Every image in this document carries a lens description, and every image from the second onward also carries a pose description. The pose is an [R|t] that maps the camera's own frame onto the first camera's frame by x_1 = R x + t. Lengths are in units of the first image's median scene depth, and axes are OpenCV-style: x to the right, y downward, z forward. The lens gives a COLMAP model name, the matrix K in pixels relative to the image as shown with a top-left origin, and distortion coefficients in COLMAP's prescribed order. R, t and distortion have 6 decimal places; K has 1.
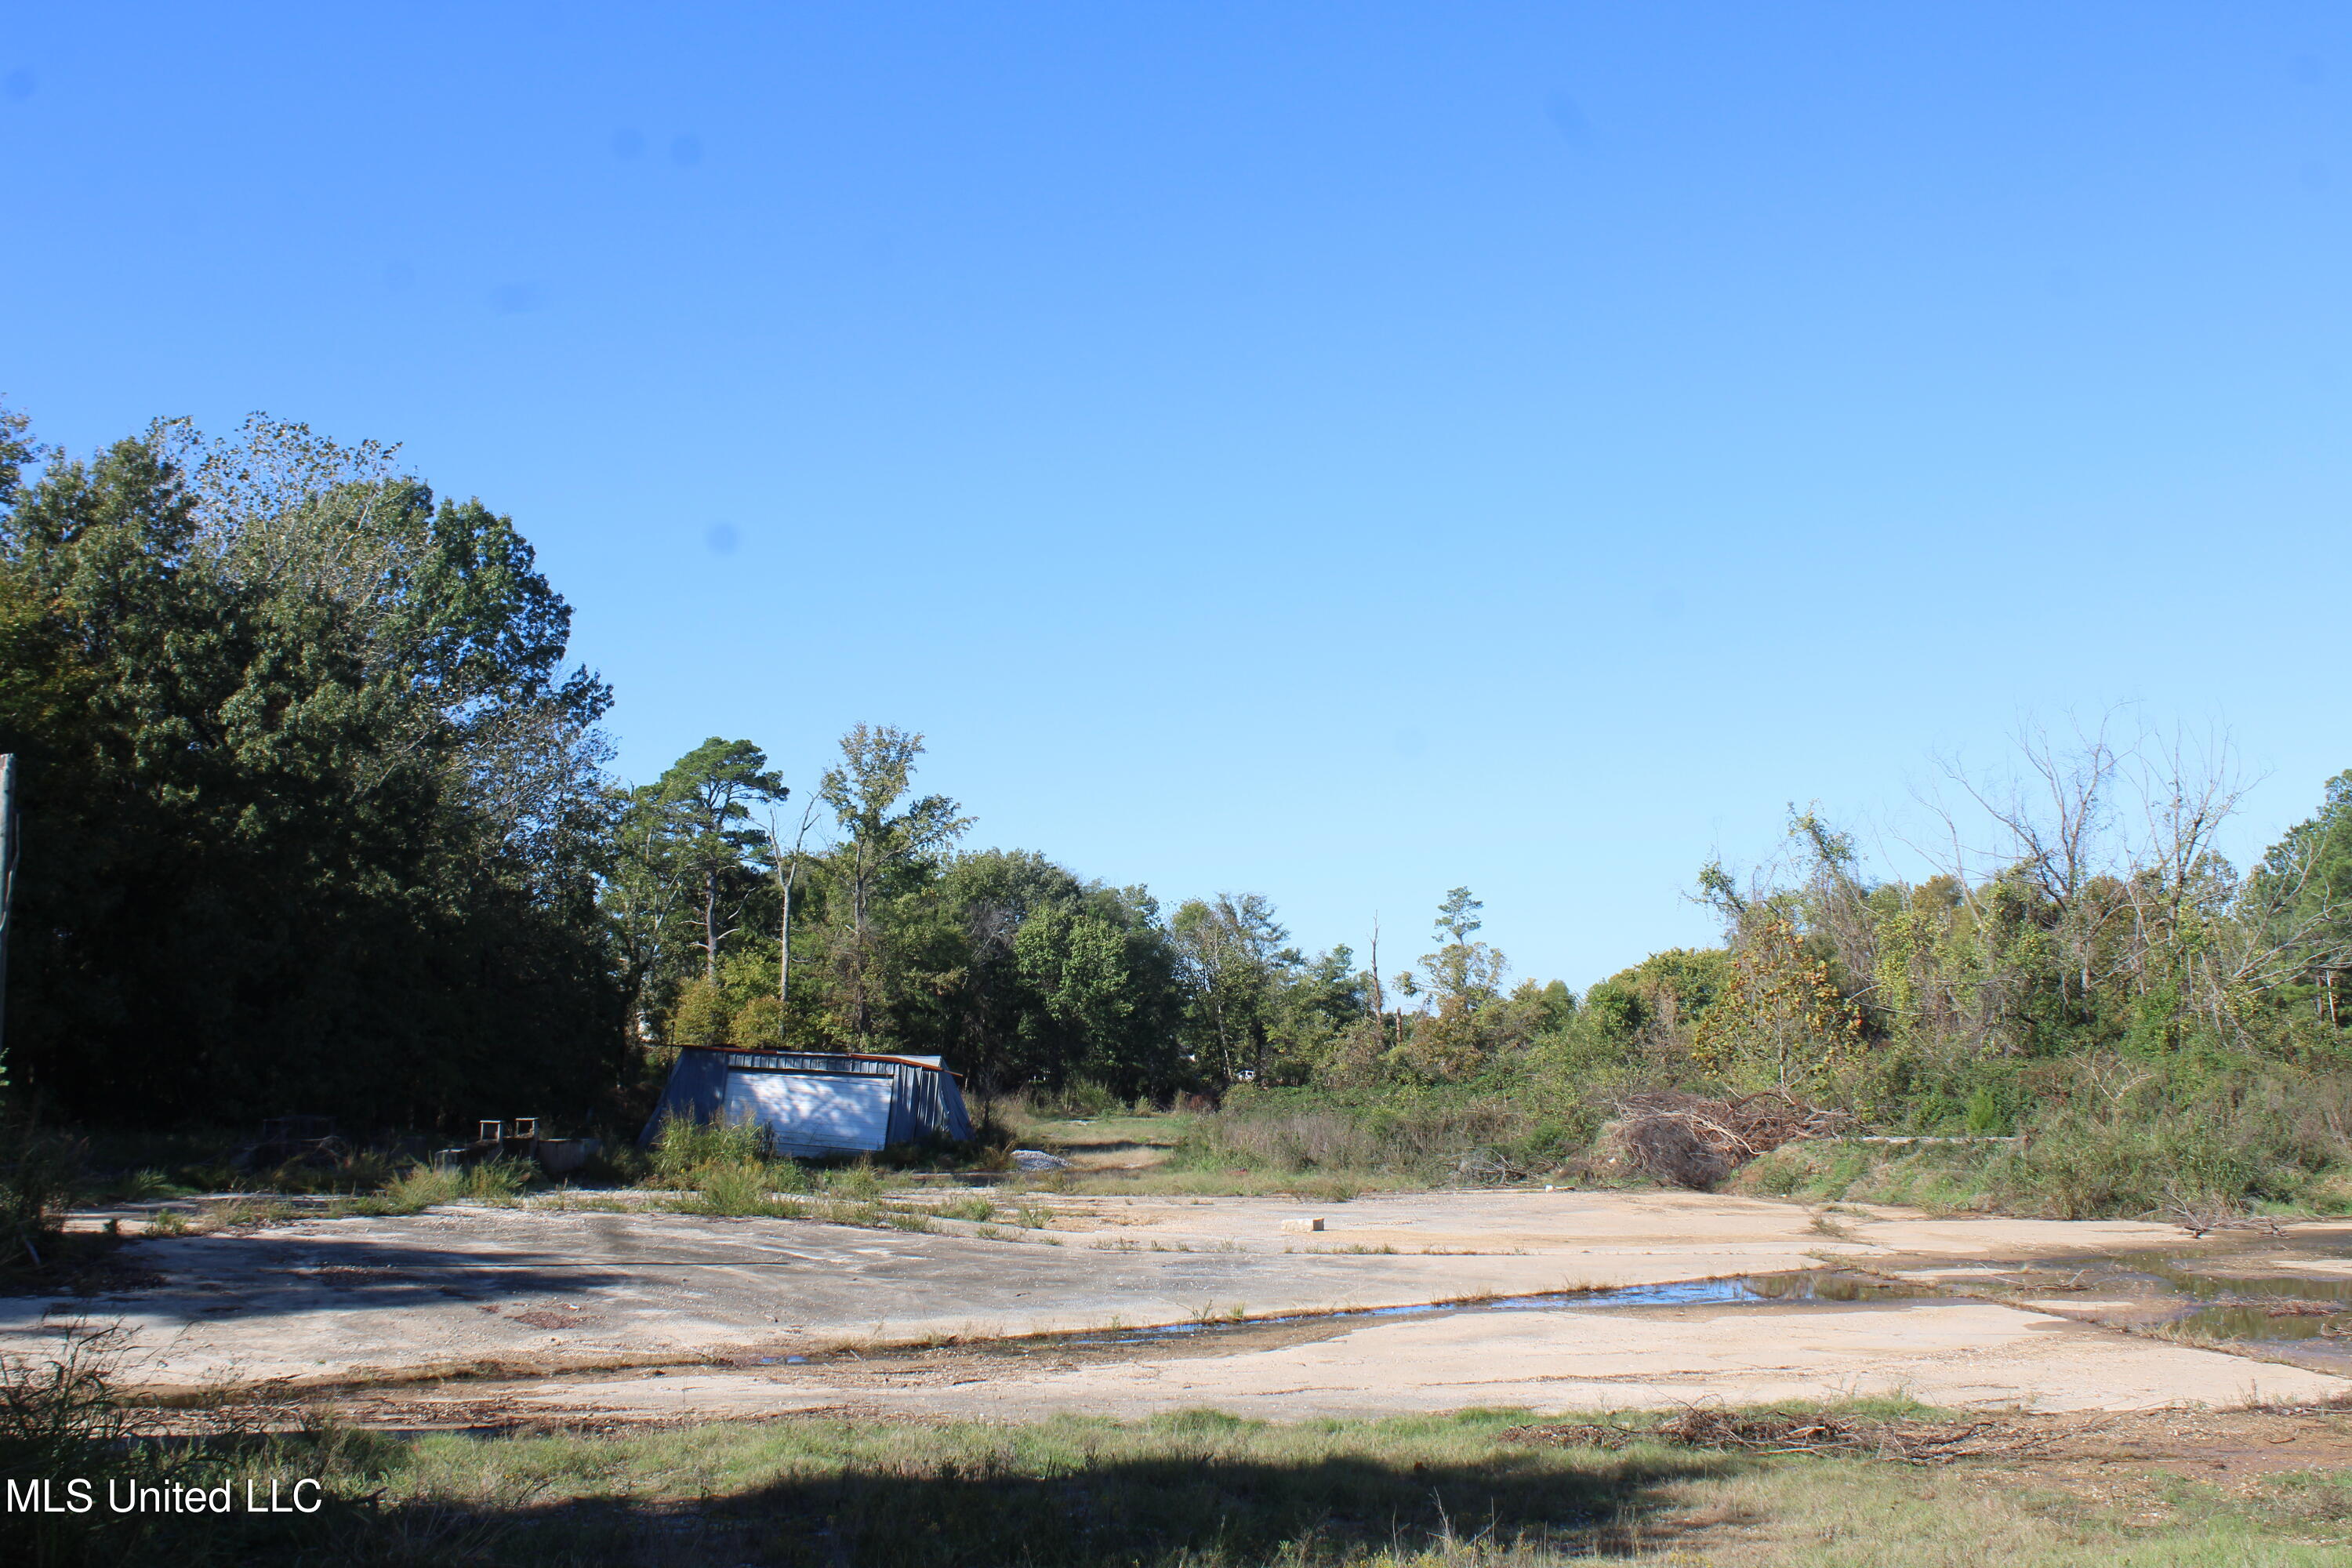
lens RADIAL K [[2408.2, 0, 1176.0], [0, 2408.2, 784.0], [0, 0, 1]] dist [-0.128786, 0.000540]
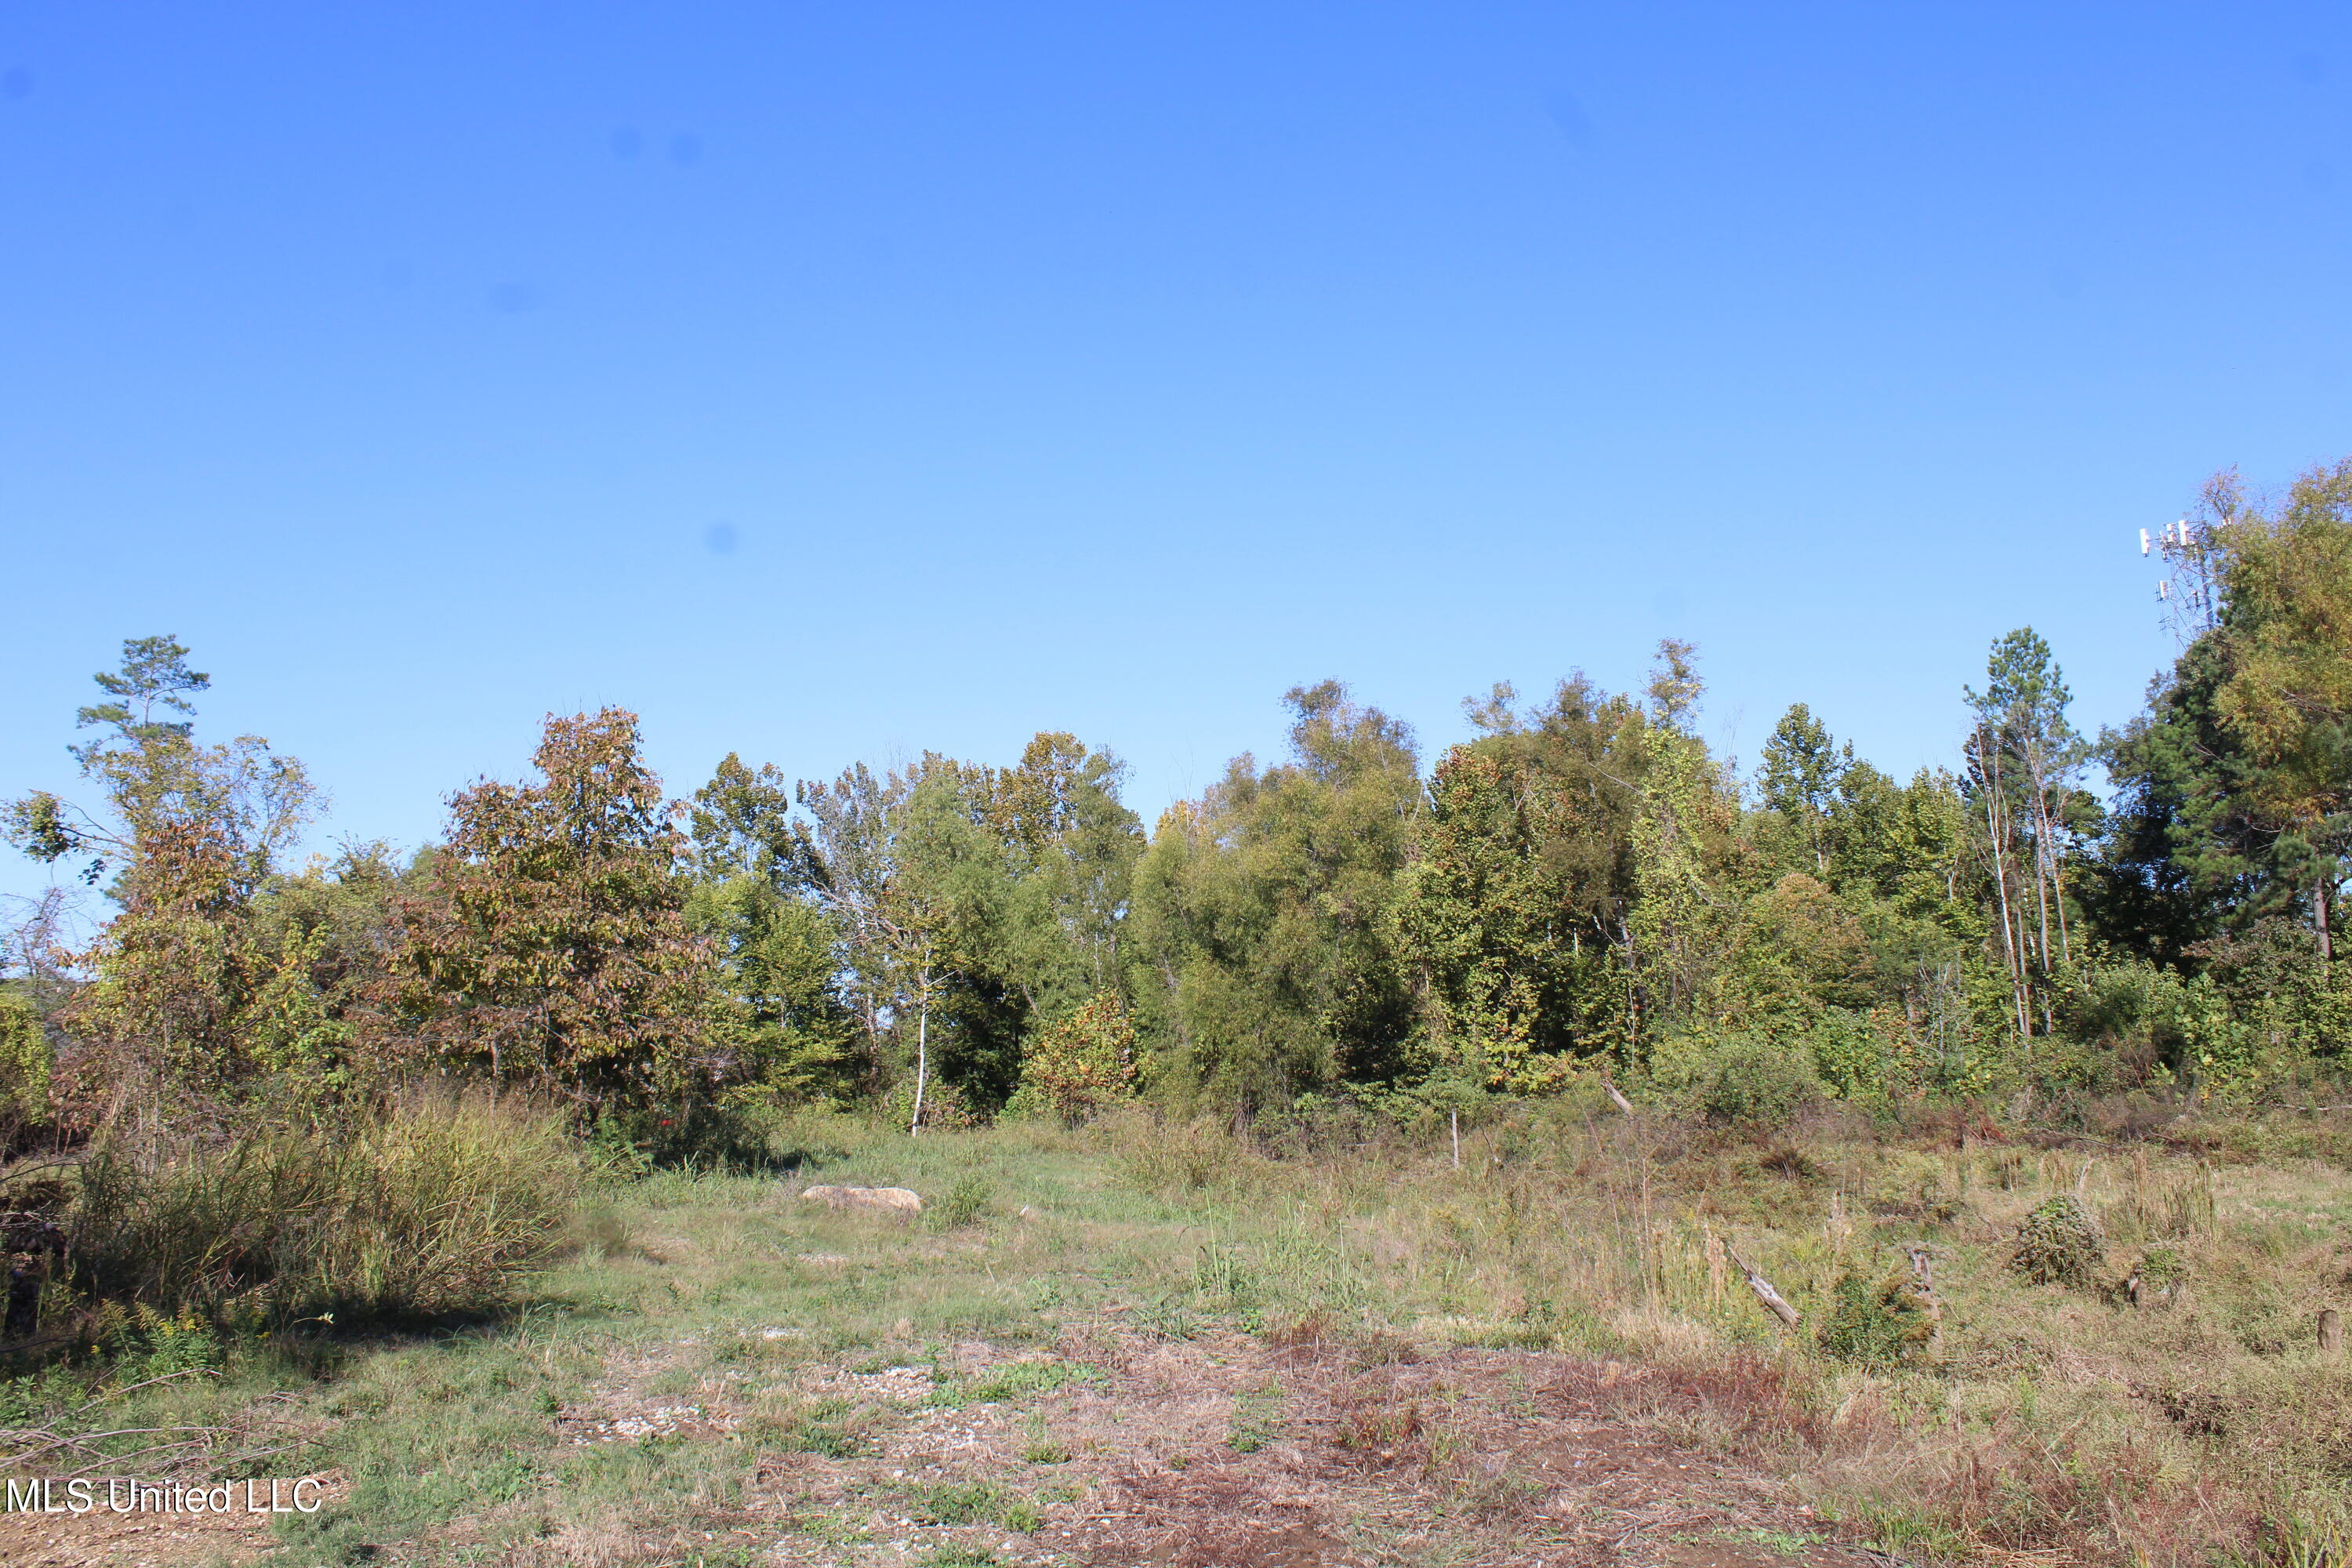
lens RADIAL K [[1939.2, 0, 1174.9], [0, 1939.2, 740.6], [0, 0, 1]] dist [-0.189411, 0.196080]
pose [[0.716053, 0.113879, 0.688694, 0.029260], [-0.065166, 0.993200, -0.096476, 0.115015], [-0.694997, 0.024202, 0.718605, 0.888321]]
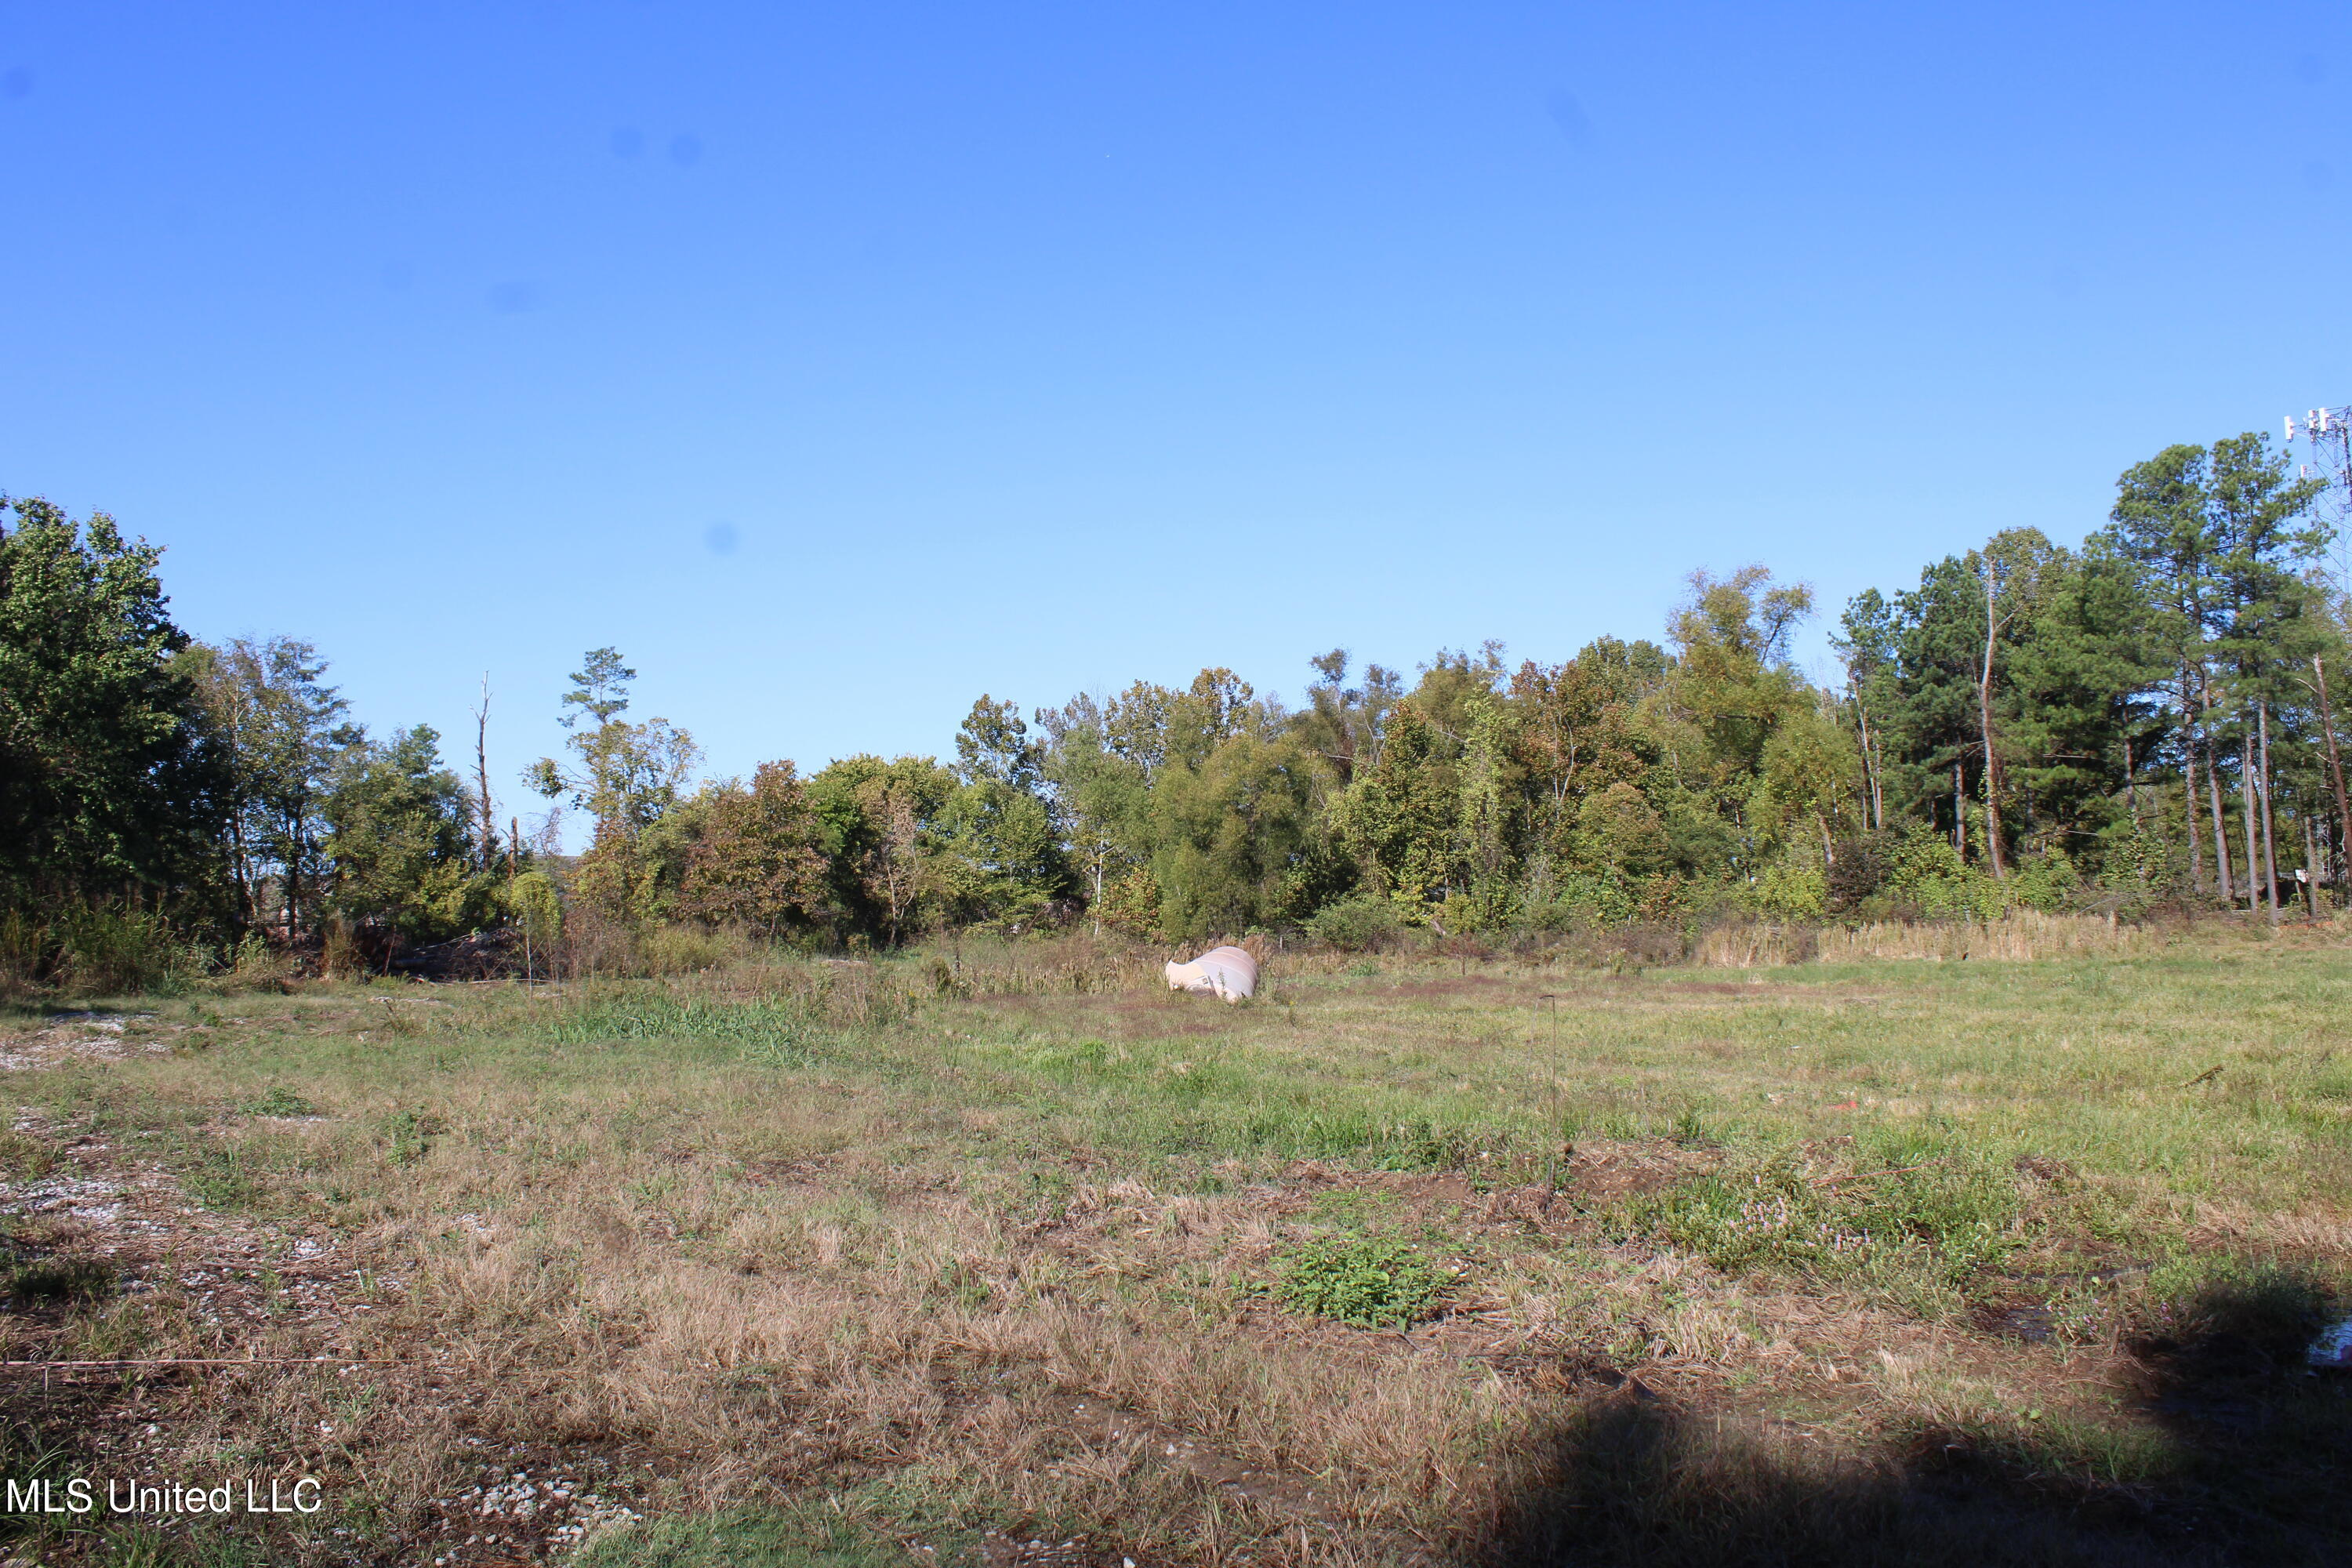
lens RADIAL K [[1945.5, 0, 1184.4], [0, 1945.5, 752.5], [0, 0, 1]] dist [-0.174413, 0.155432]
pose [[0.851708, 0.035447, 0.522816, -0.037768], [-0.046646, 0.998877, 0.008266, 0.085224], [-0.521936, -0.031427, 0.852406, 0.618653]]
